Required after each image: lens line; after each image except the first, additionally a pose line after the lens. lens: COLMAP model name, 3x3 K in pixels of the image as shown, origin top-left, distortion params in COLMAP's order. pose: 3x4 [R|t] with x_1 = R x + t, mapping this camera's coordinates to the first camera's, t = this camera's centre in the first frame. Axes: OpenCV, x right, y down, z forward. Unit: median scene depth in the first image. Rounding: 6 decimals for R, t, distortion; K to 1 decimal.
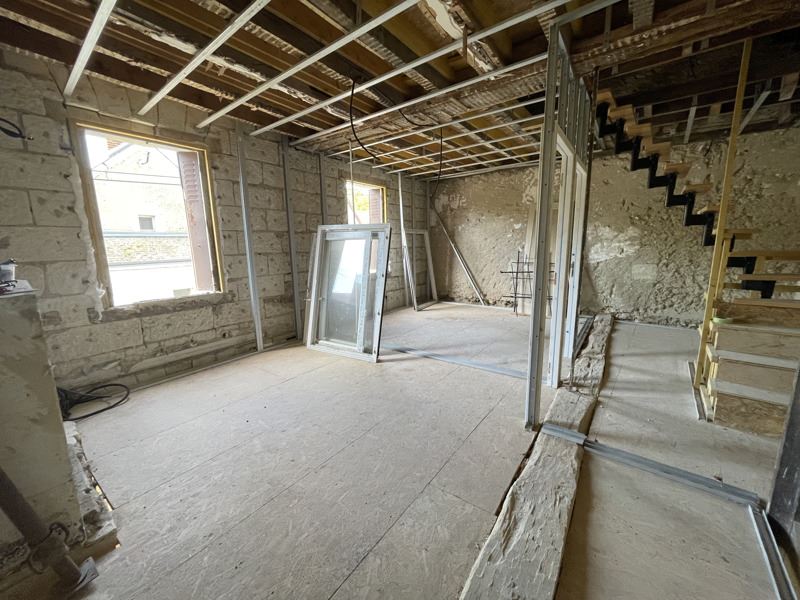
lens RADIAL K [[321.6, 0, 400.6], [0, 321.6, 302.3], [0, 0, 1]] dist [0.000419, -0.000056]
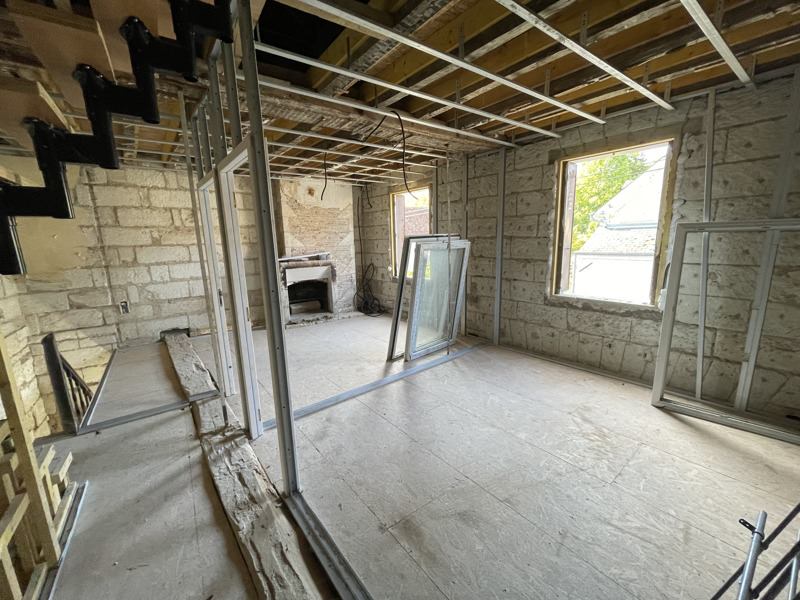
lens RADIAL K [[321.6, 0, 400.3], [0, 321.6, 298.7], [0, 0, 1]] dist [0.000419, -0.000056]
pose [[-0.262330, 0.202200, -0.943556, 1.115606], [-0.139063, 0.959673, 0.244316, -0.360236], [0.954906, 0.195305, -0.223633, 1.493139]]
